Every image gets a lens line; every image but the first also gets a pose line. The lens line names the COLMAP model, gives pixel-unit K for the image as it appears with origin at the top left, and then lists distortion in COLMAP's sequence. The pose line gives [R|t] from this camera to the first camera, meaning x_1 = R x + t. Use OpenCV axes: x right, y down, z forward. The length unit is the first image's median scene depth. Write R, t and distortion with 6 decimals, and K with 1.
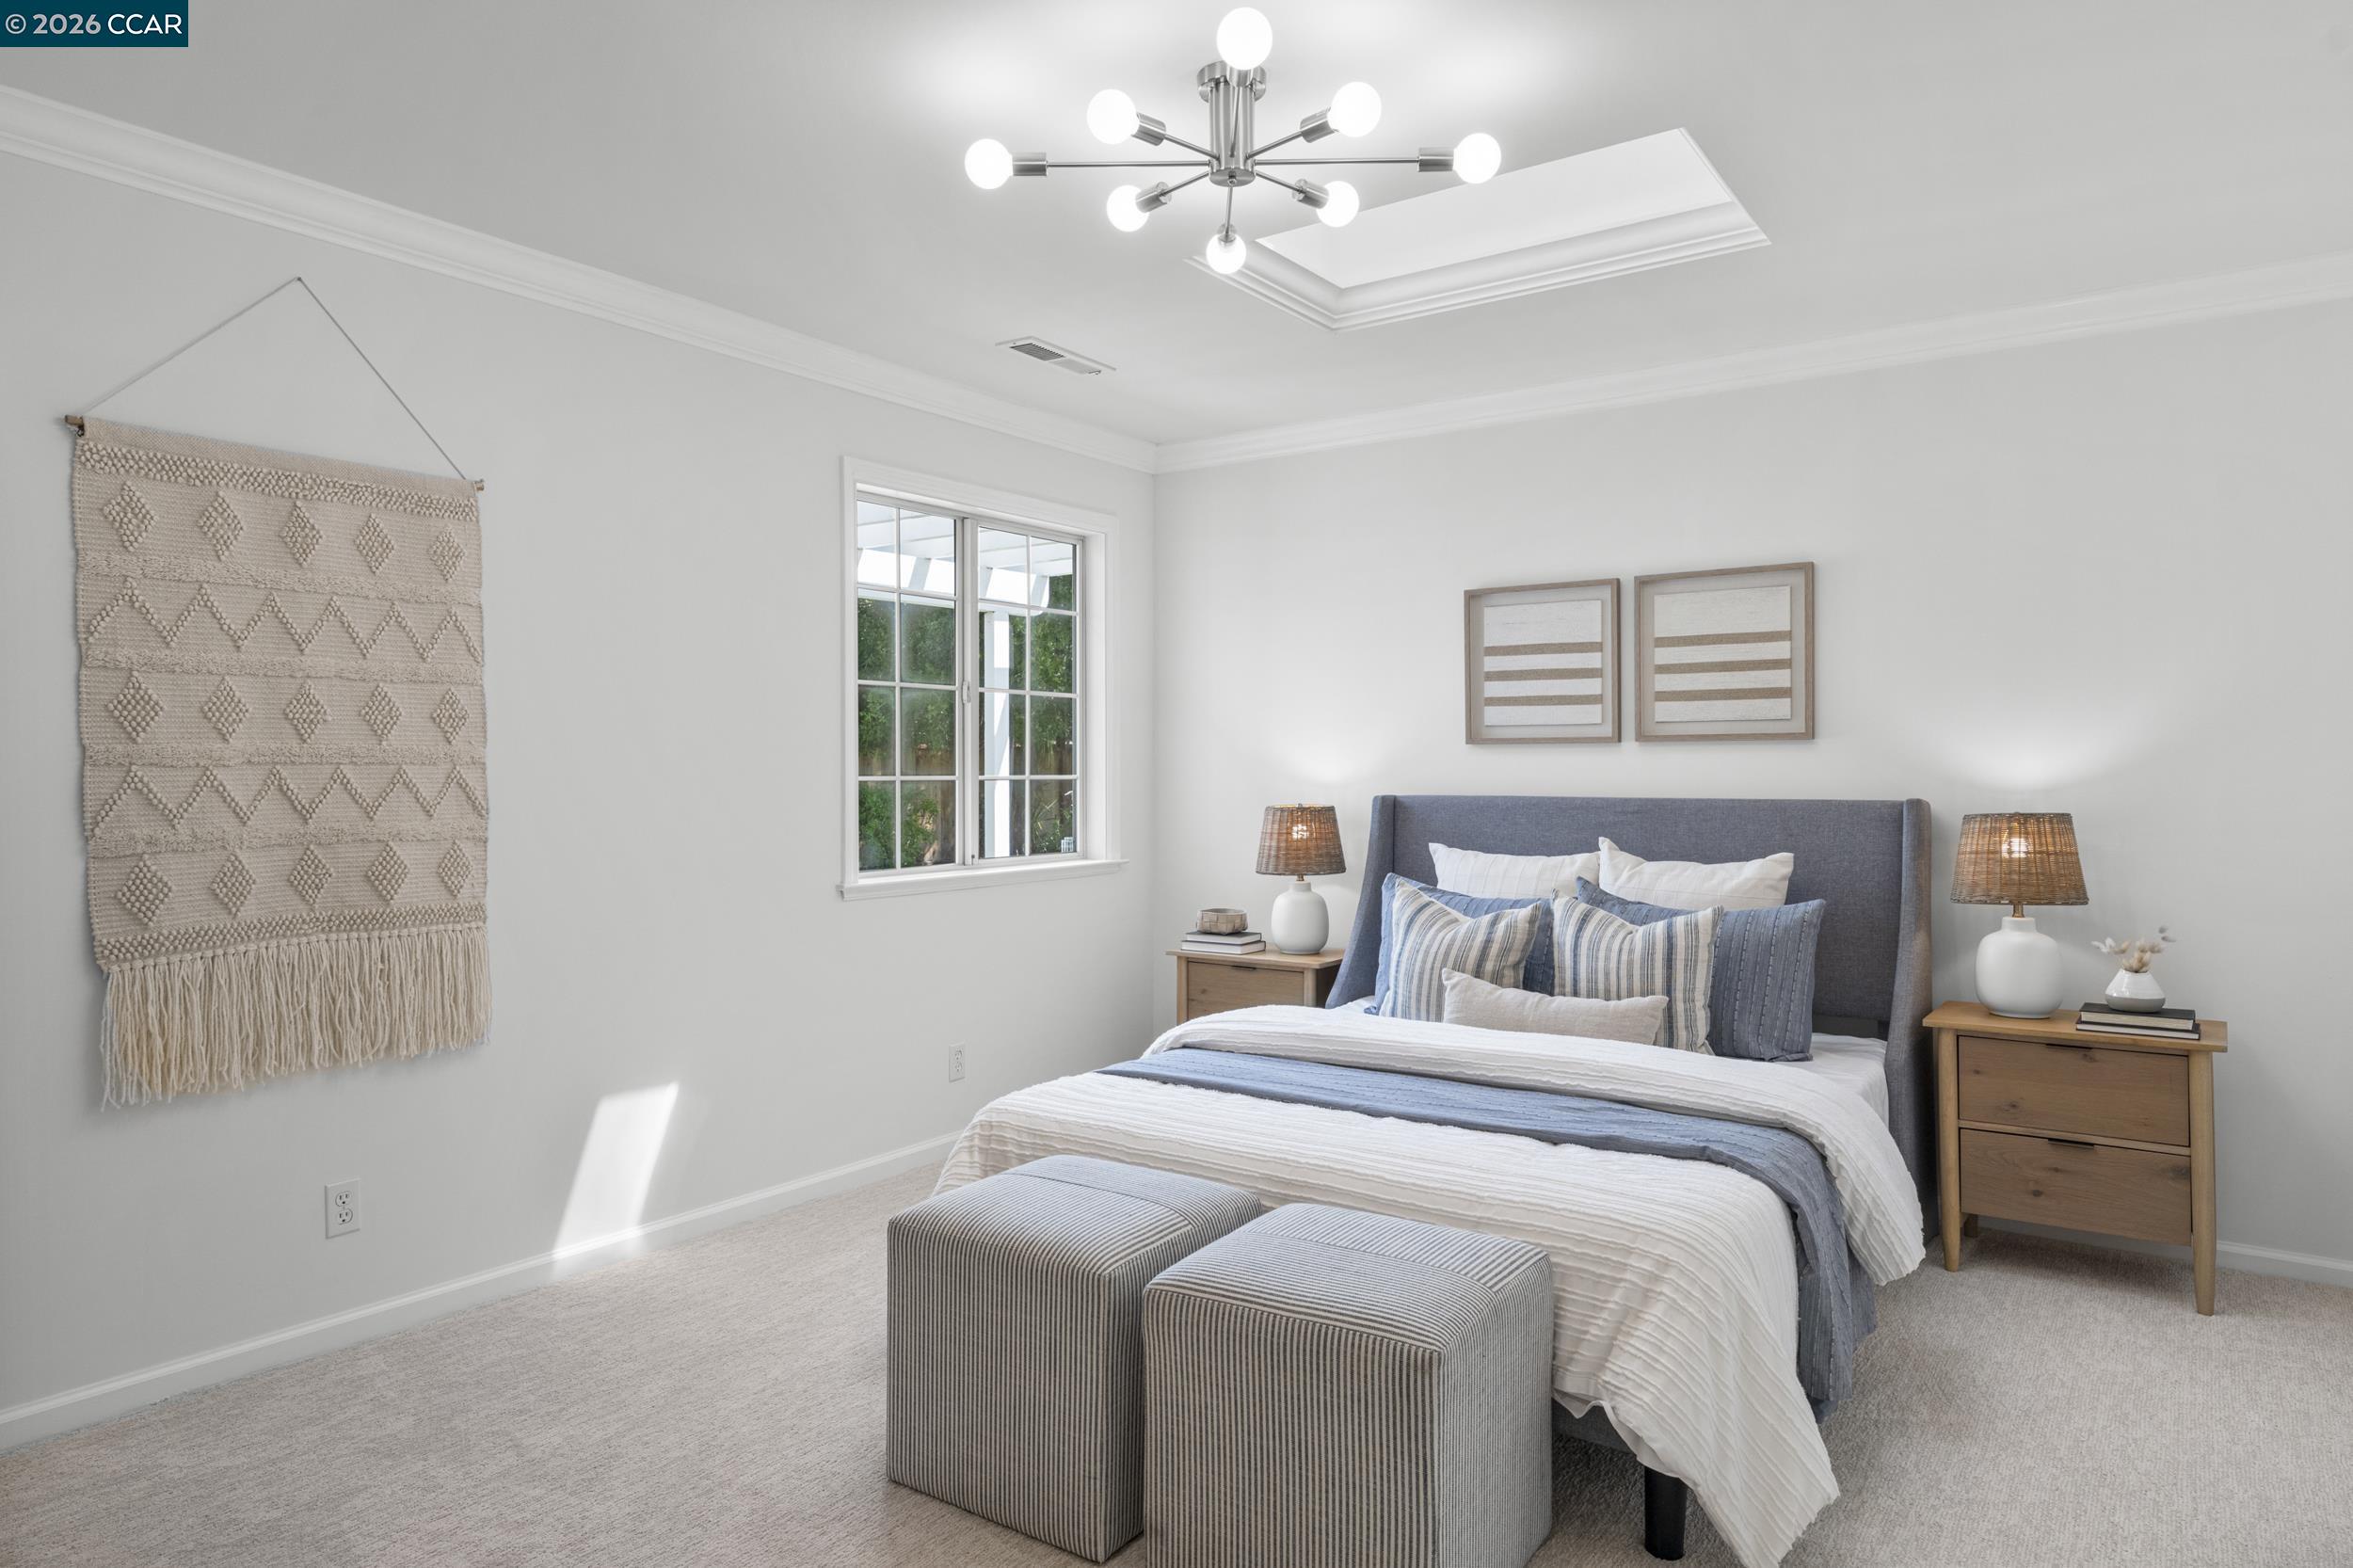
lens RADIAL K [[1410.7, 0, 1175.9], [0, 1410.7, 771.9], [0, 0, 1]] dist [0.002789, -0.001726]
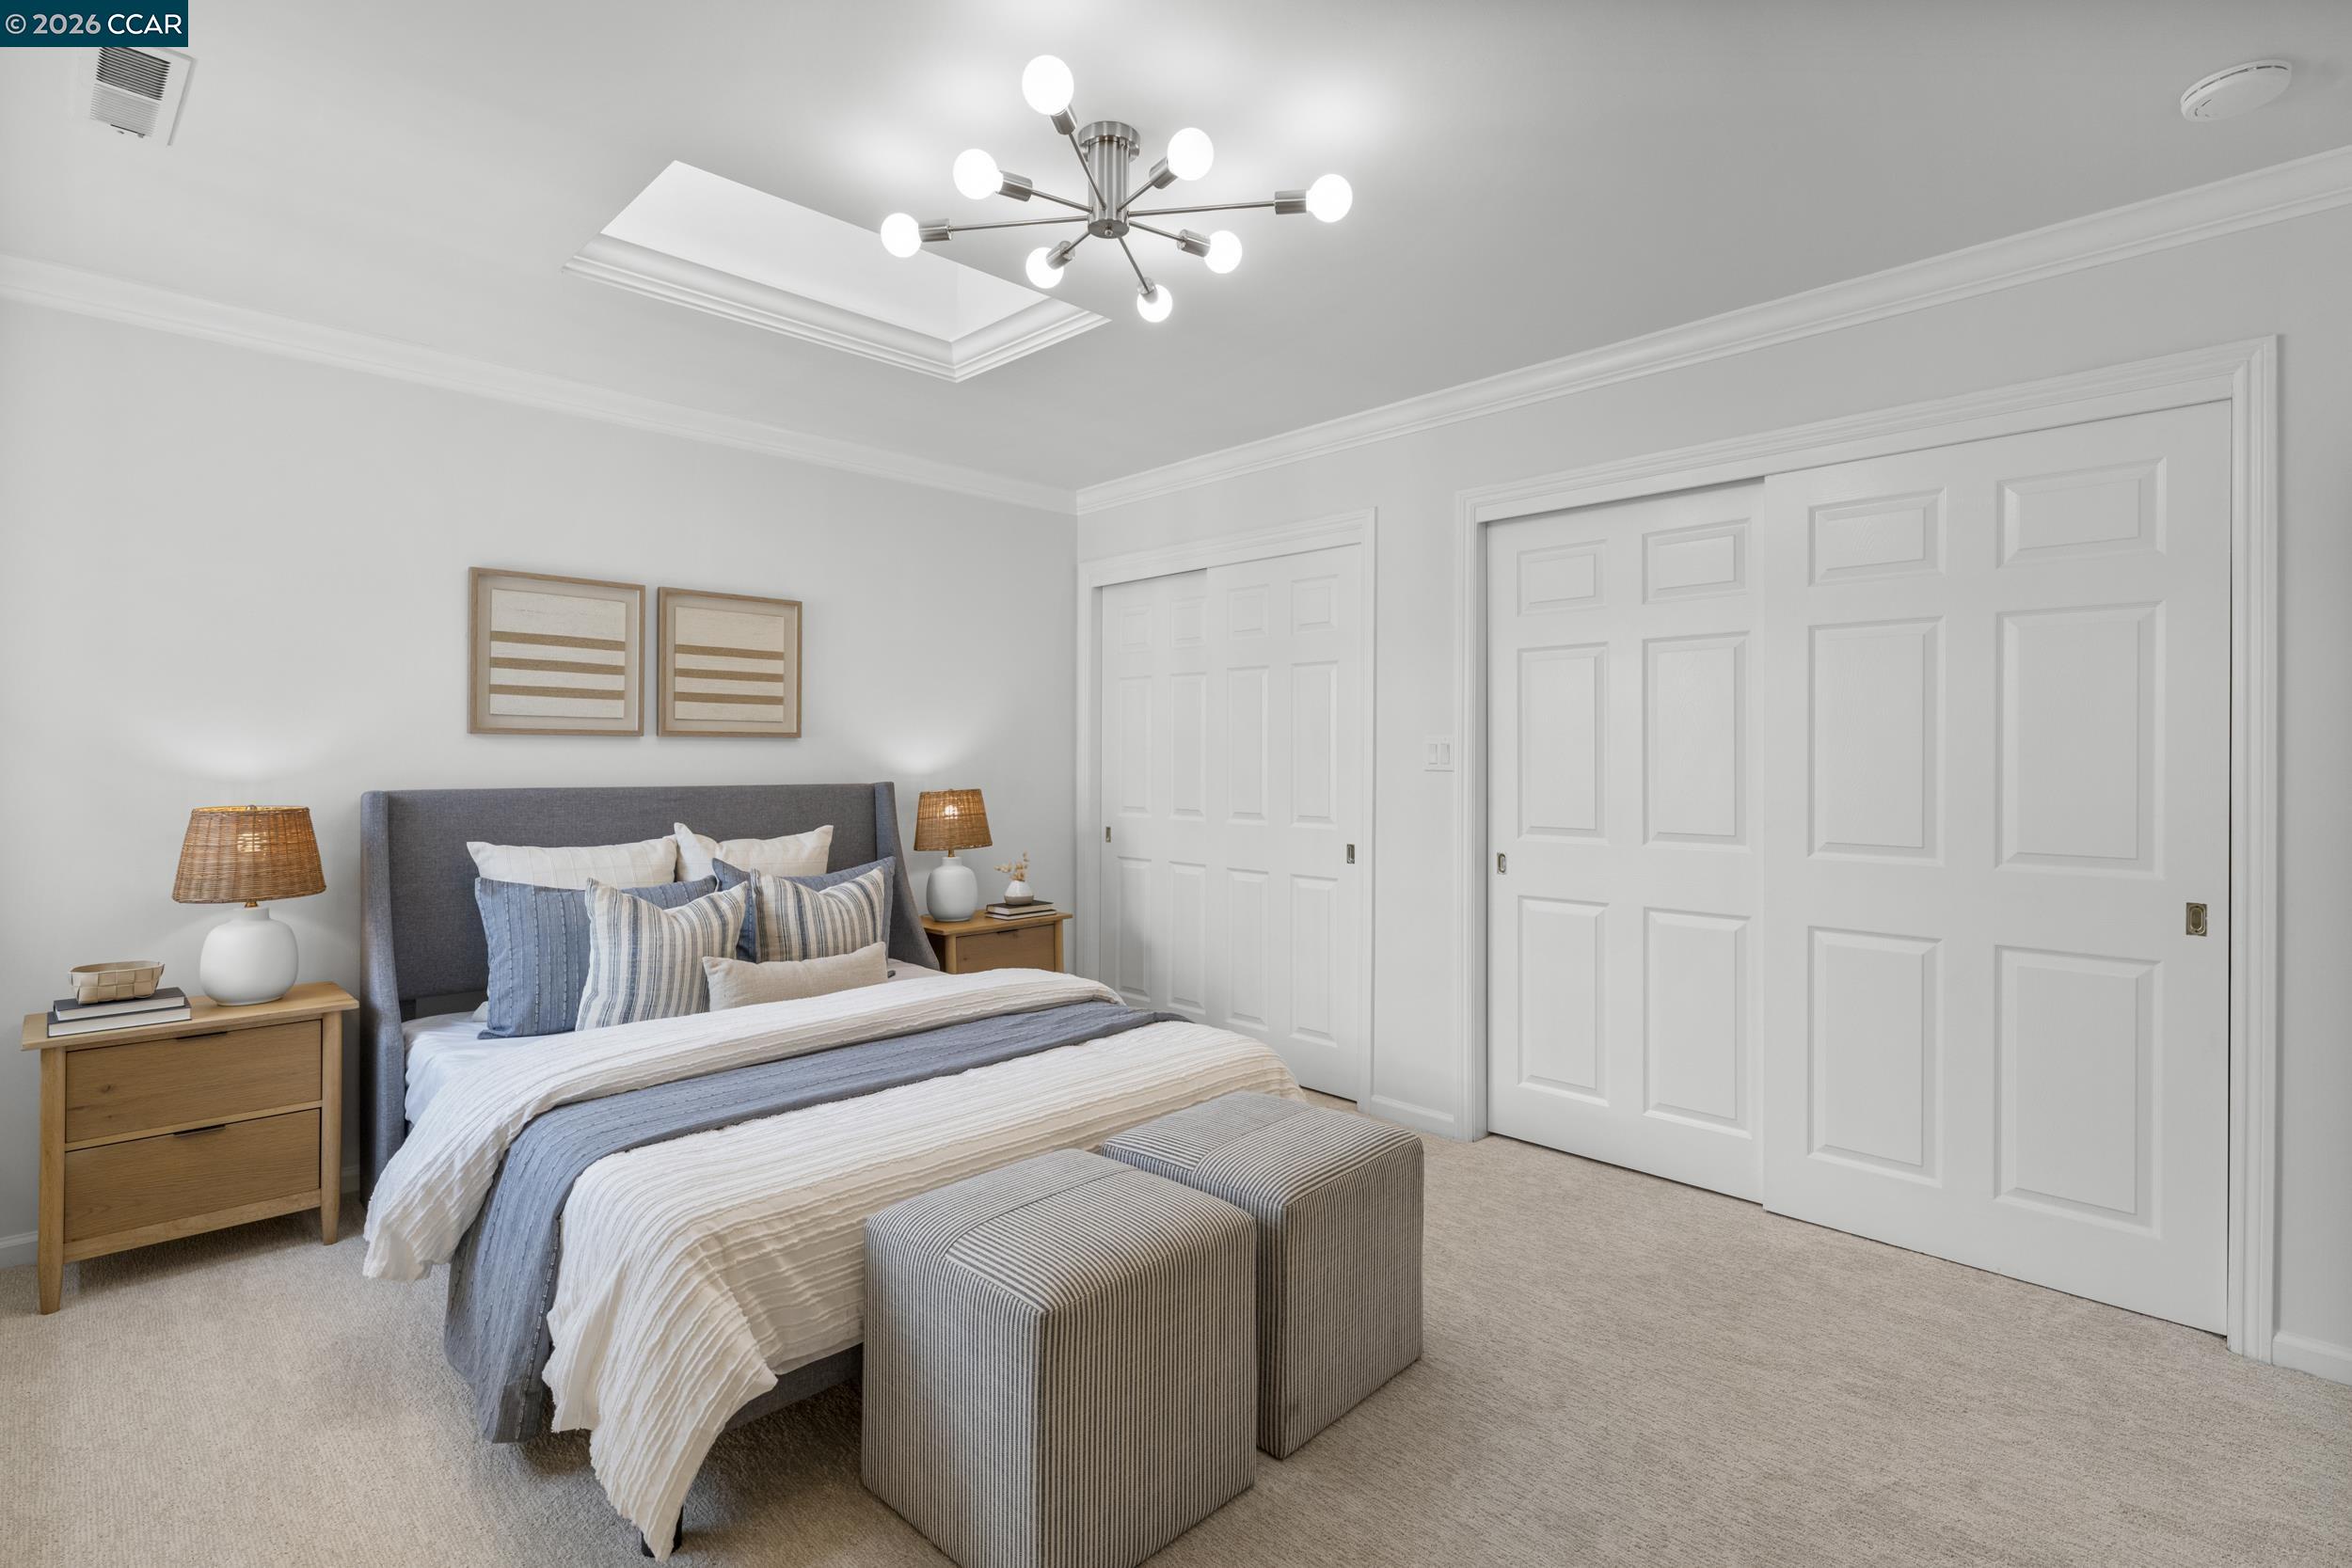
lens RADIAL K [[1129.1, 0, 1128.6], [0, 1129.1, 766.8], [0, 0, 1]] dist [0.002255, -0.001580]
pose [[0.184825, -0.004046, 0.982763, -0.480945], [0.001509, 0.999992, 0.003833, -0.000163], [-0.982770, 0.000775, 0.184830, 0.480174]]
